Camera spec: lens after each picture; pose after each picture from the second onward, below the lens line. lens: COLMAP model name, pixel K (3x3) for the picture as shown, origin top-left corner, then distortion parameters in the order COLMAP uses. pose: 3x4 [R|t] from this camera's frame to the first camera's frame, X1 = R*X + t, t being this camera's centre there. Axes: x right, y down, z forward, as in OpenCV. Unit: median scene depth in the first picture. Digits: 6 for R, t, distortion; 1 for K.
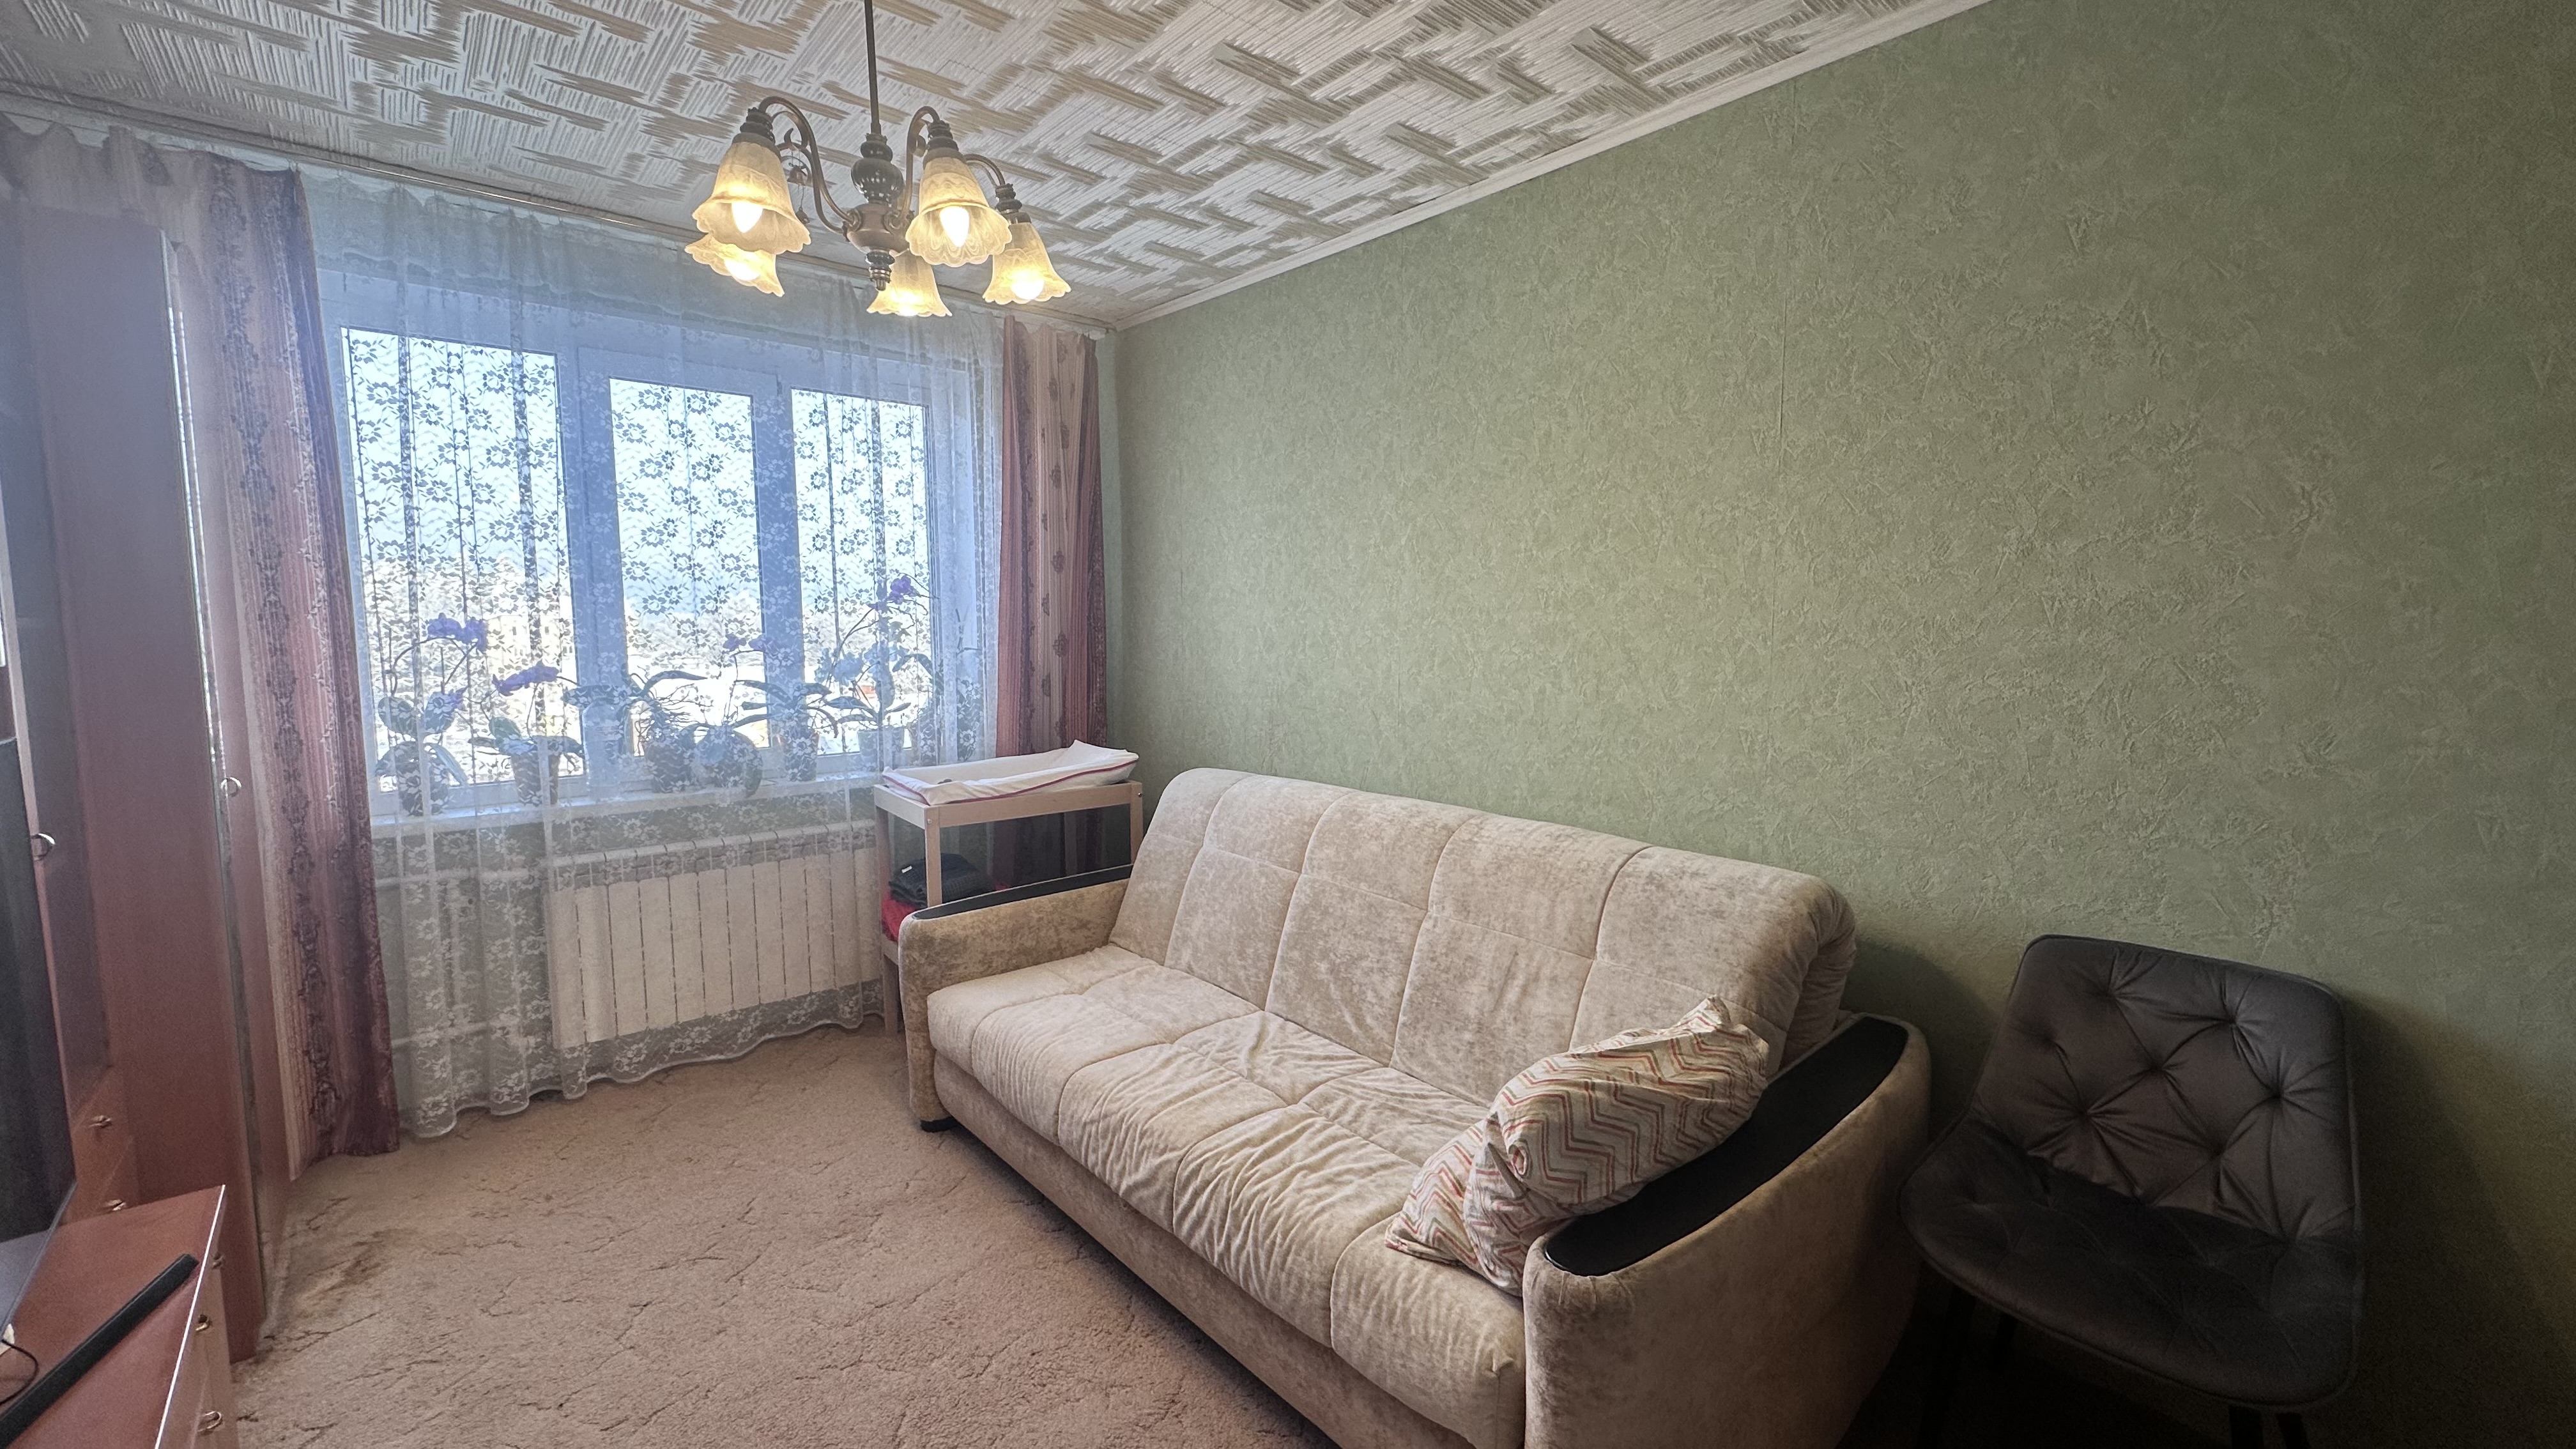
lens RADIAL K [[1023.2, 0, 1285.0], [0, 1023.2, 723.6], [0, 0, 1]] dist [-0.002968, 0.000668]
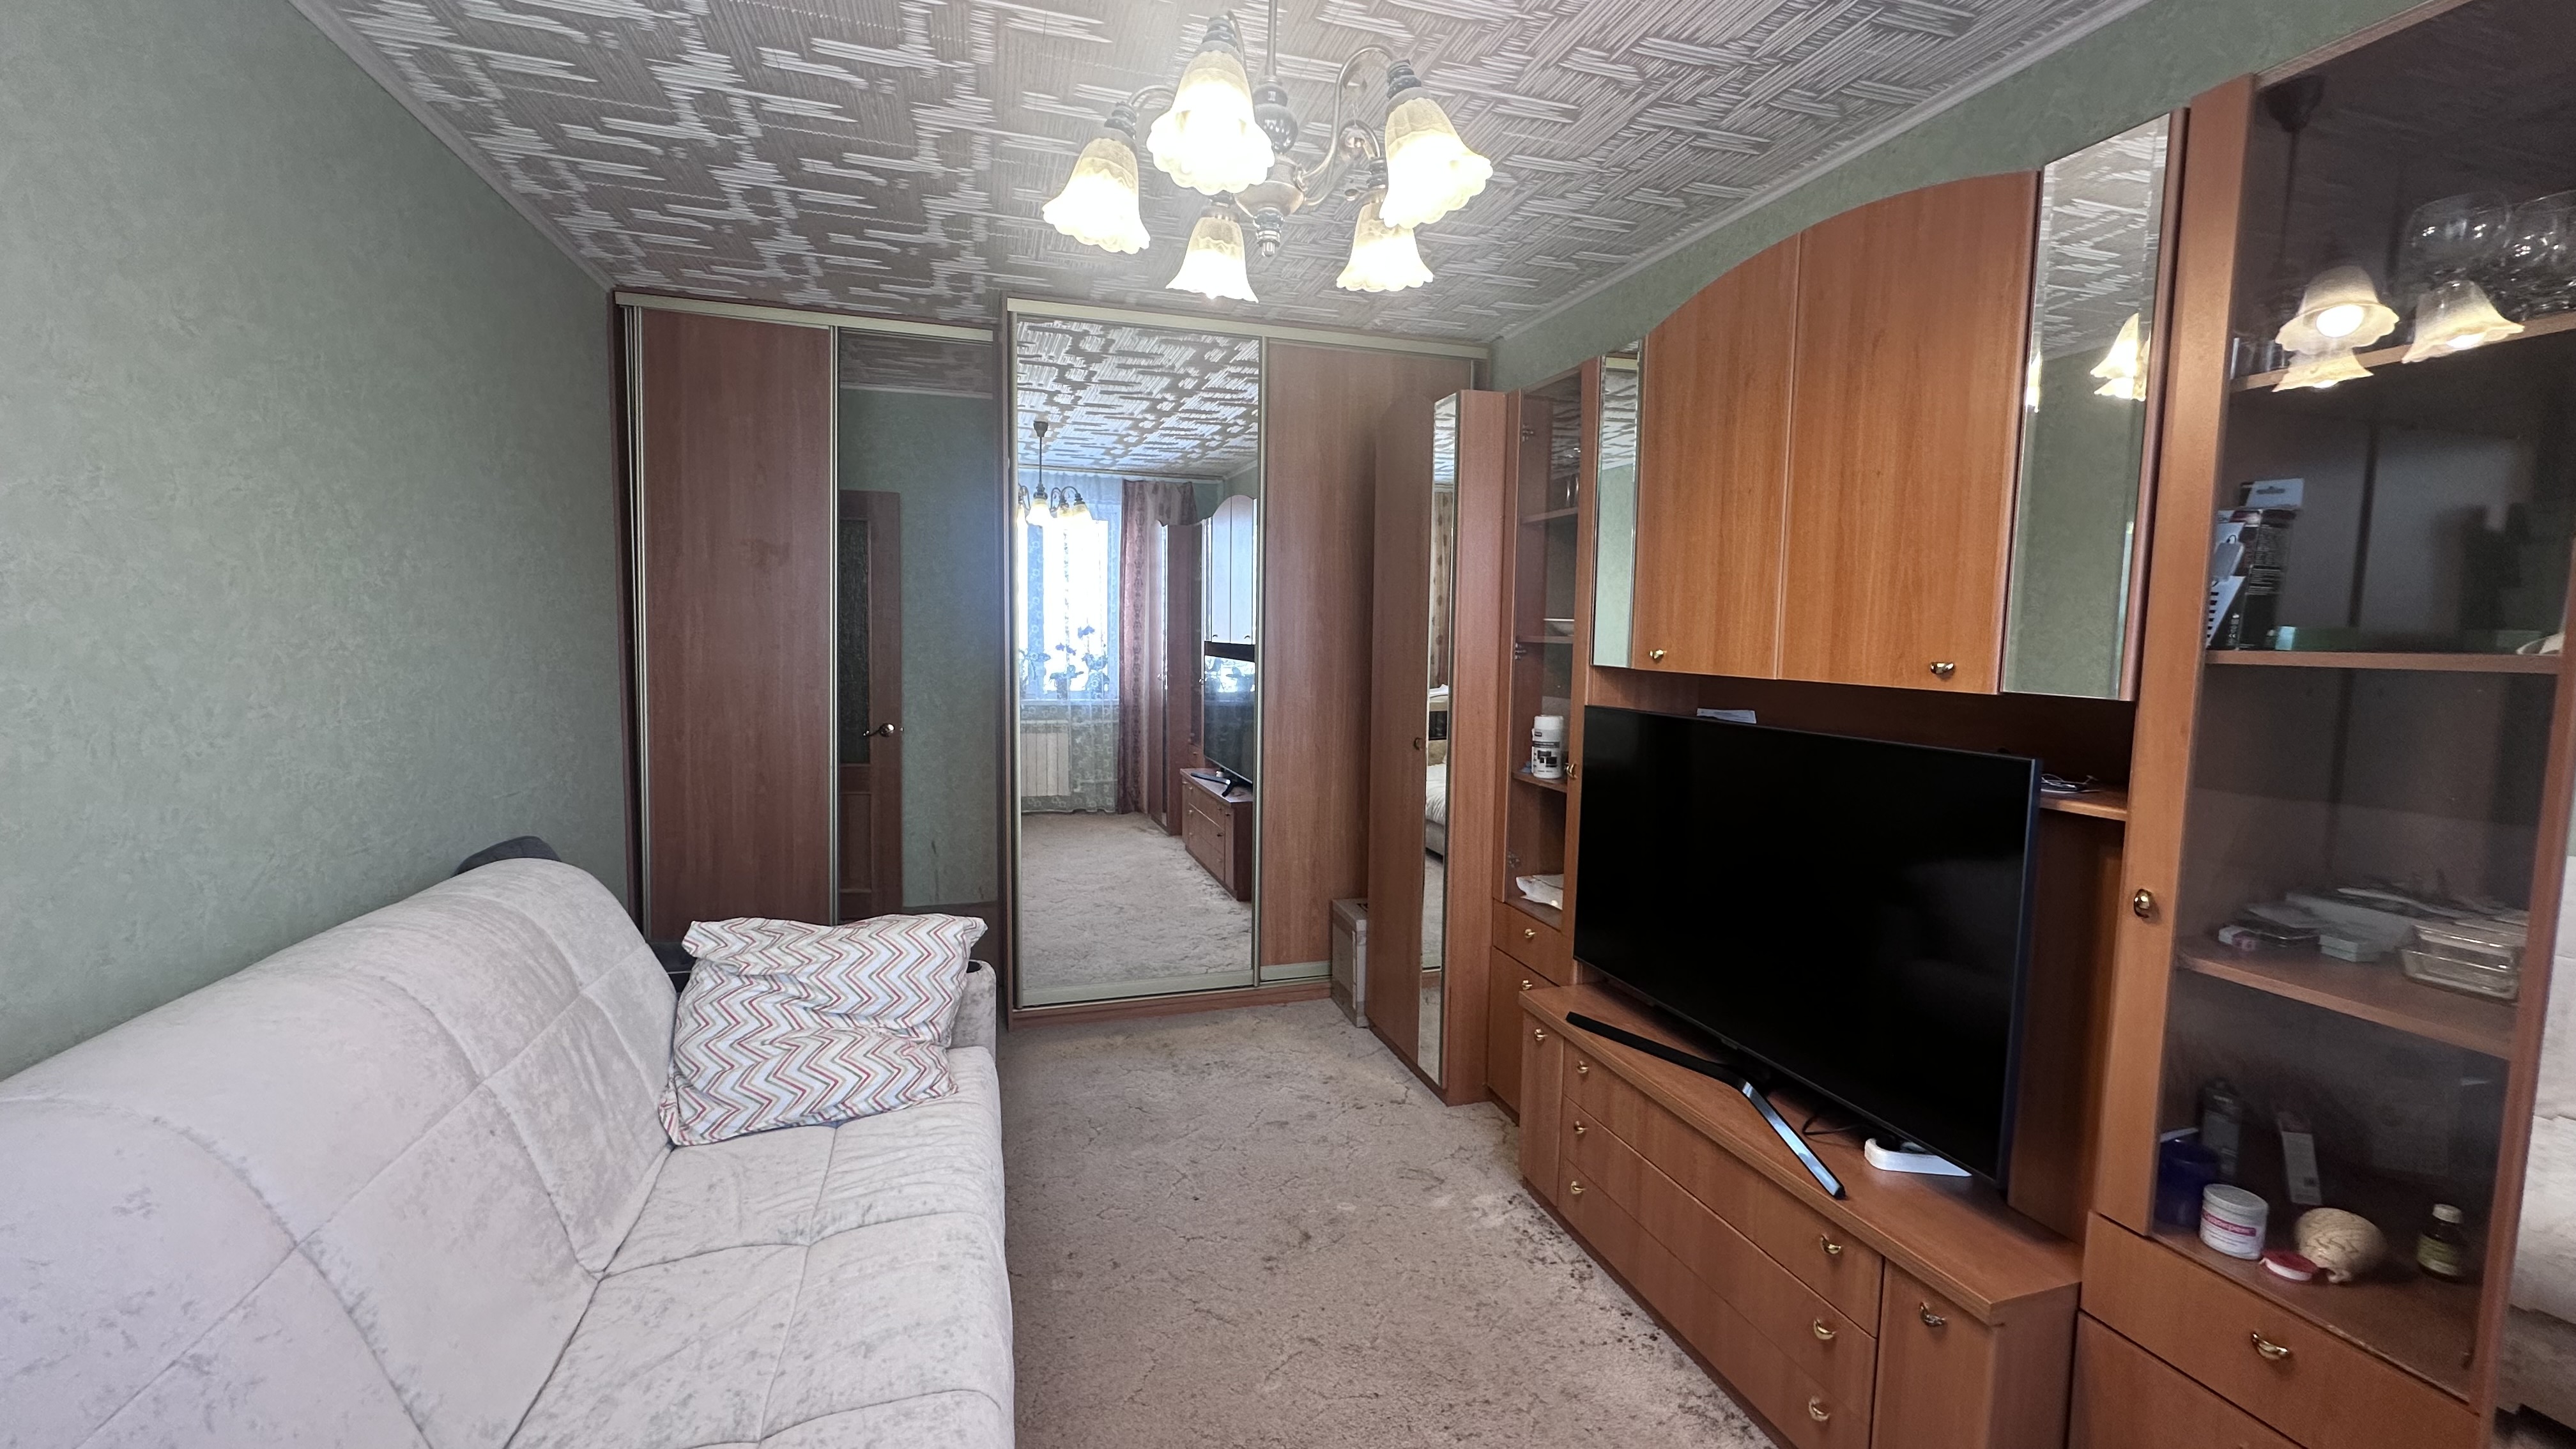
lens RADIAL K [[1023.2, 0, 1284.3], [0, 1023.2, 721.7], [0, 0, 1]] dist [-0.002968, 0.000668]
pose [[-0.909316, -0.049267, 0.413179, -0.456649], [0.026371, 0.984147, 0.175385, -0.110139], [-0.415269, 0.170377, -0.893601, 1.070035]]
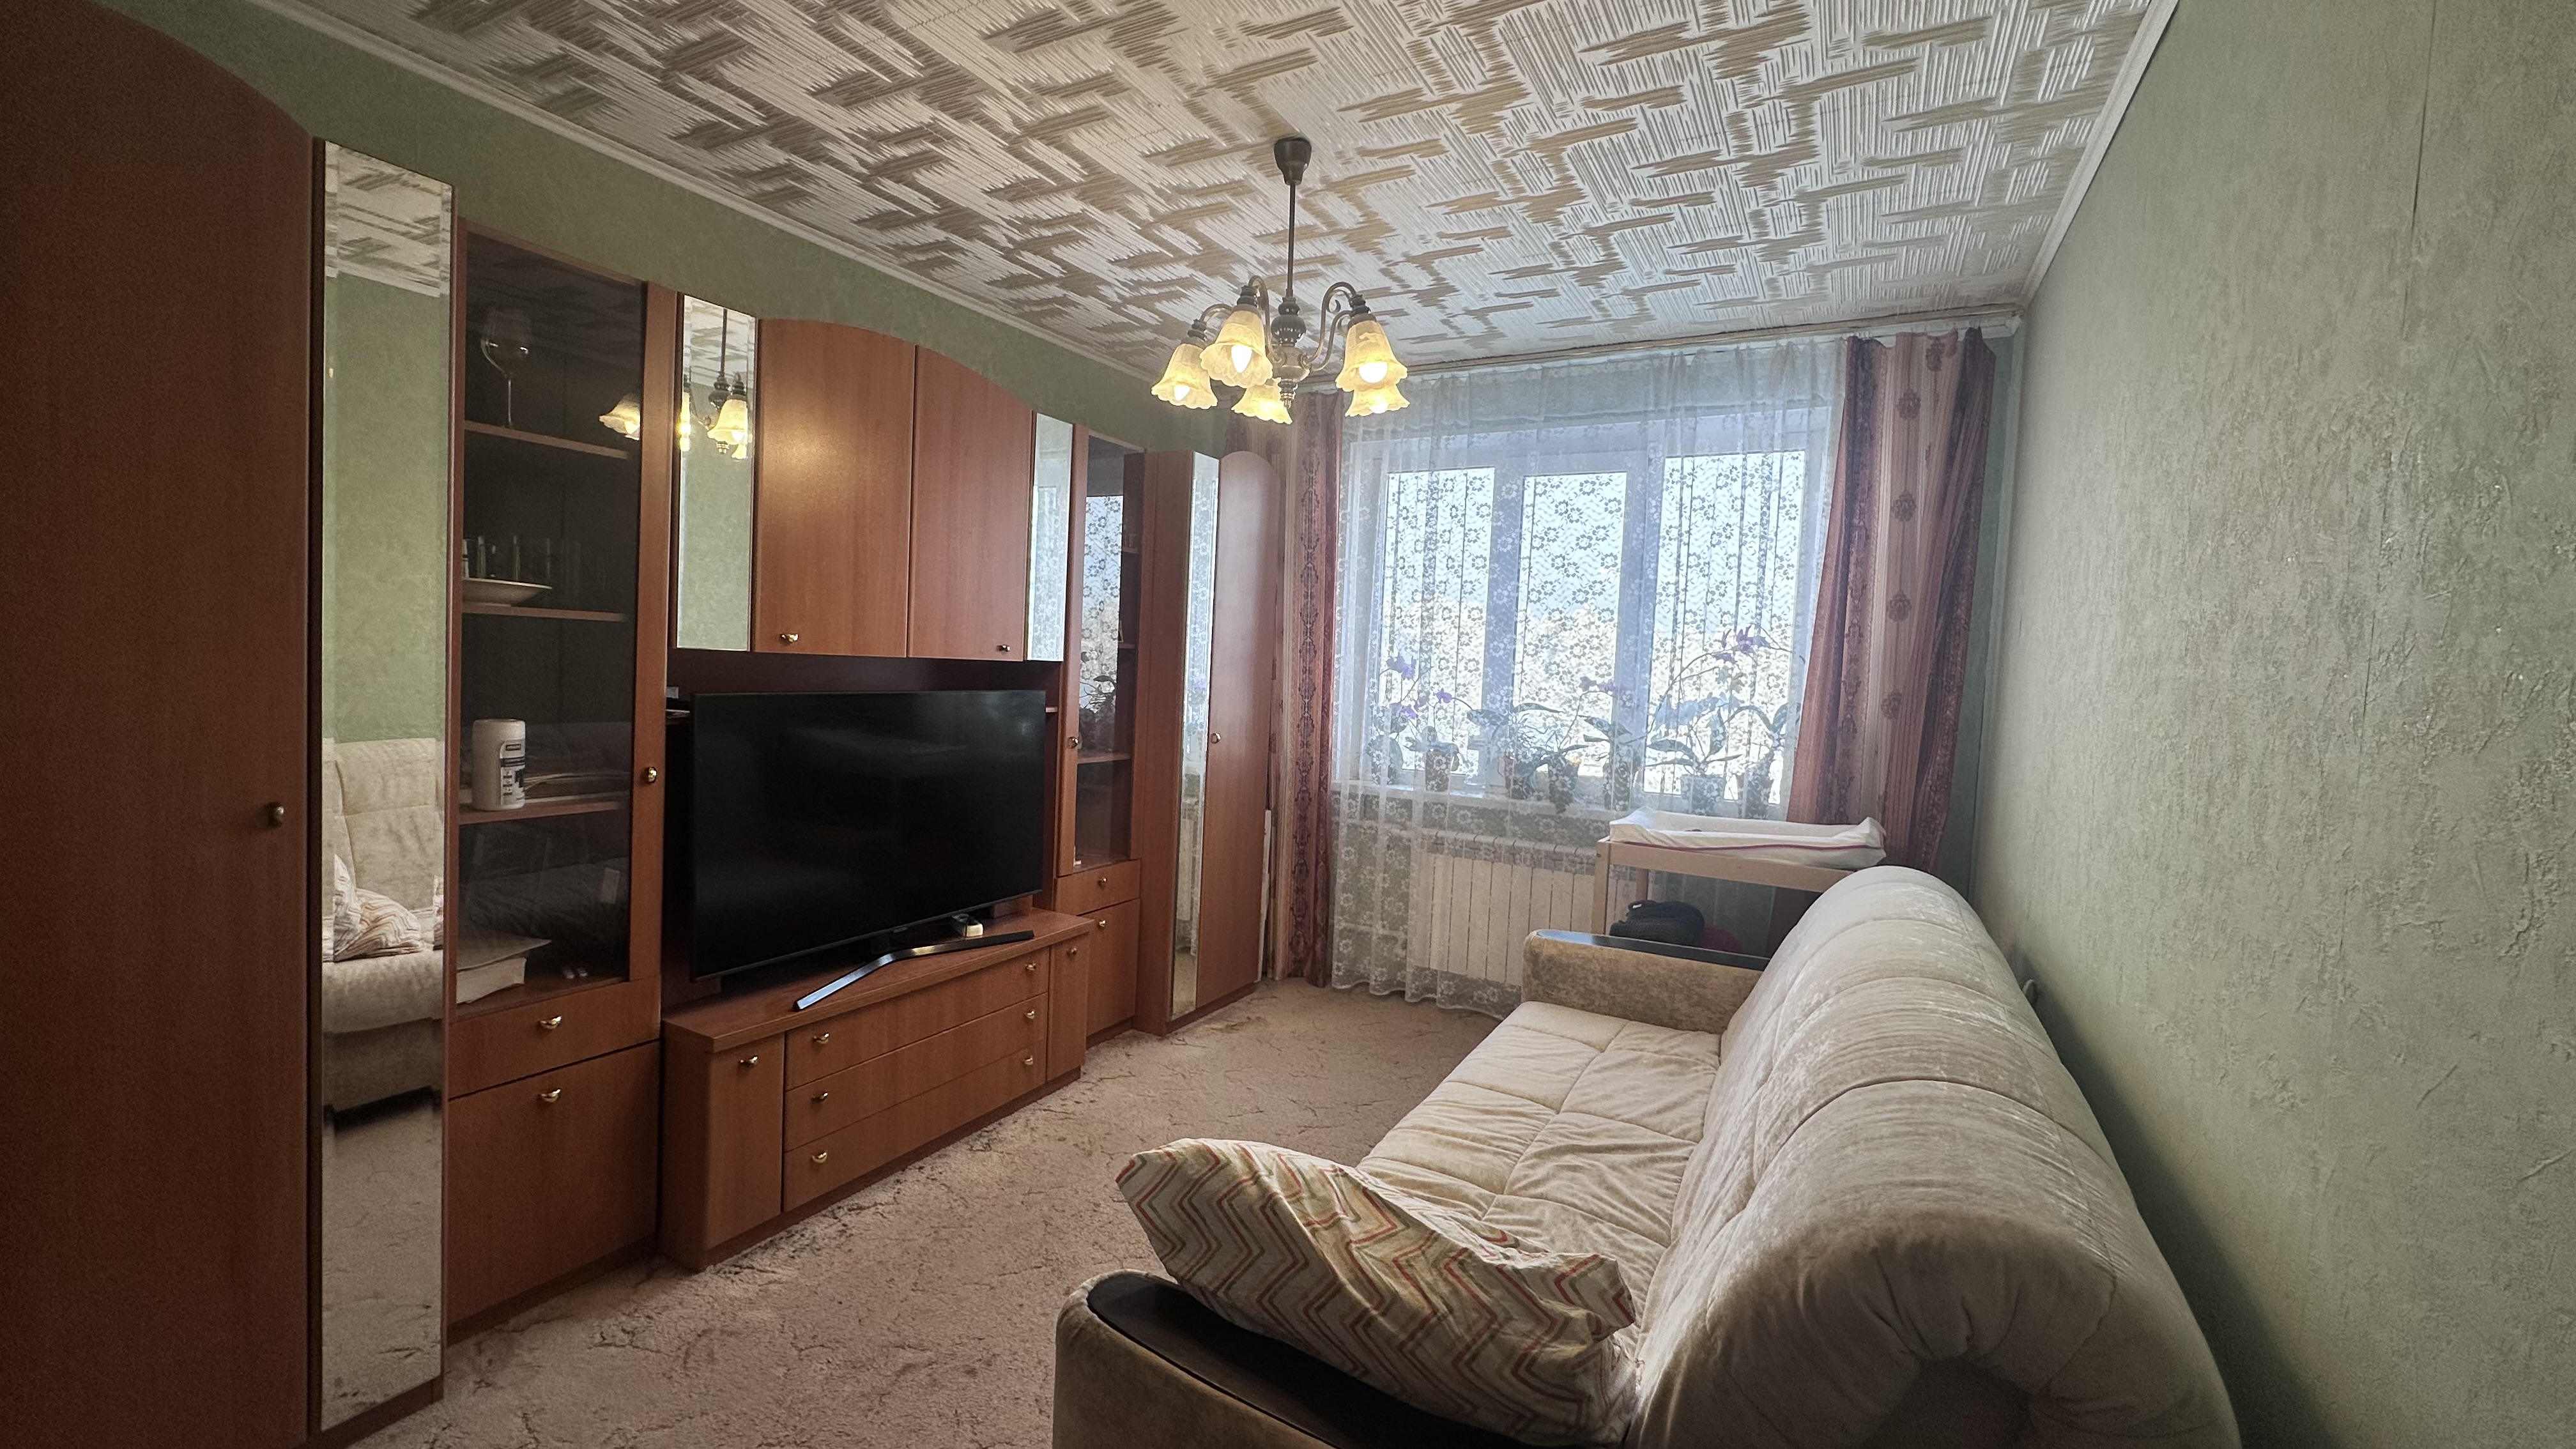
lens RADIAL K [[1023.2, 0, 1293.2], [0, 1023.2, 726.0], [0, 0, 1]] dist [-0.002968, 0.000668]
pose [[0.341134, 0.076545, -0.936893, 0.539515], [-0.136039, 0.990207, 0.031368, -0.026489], [0.930119, 0.116753, 0.348206, 0.339921]]
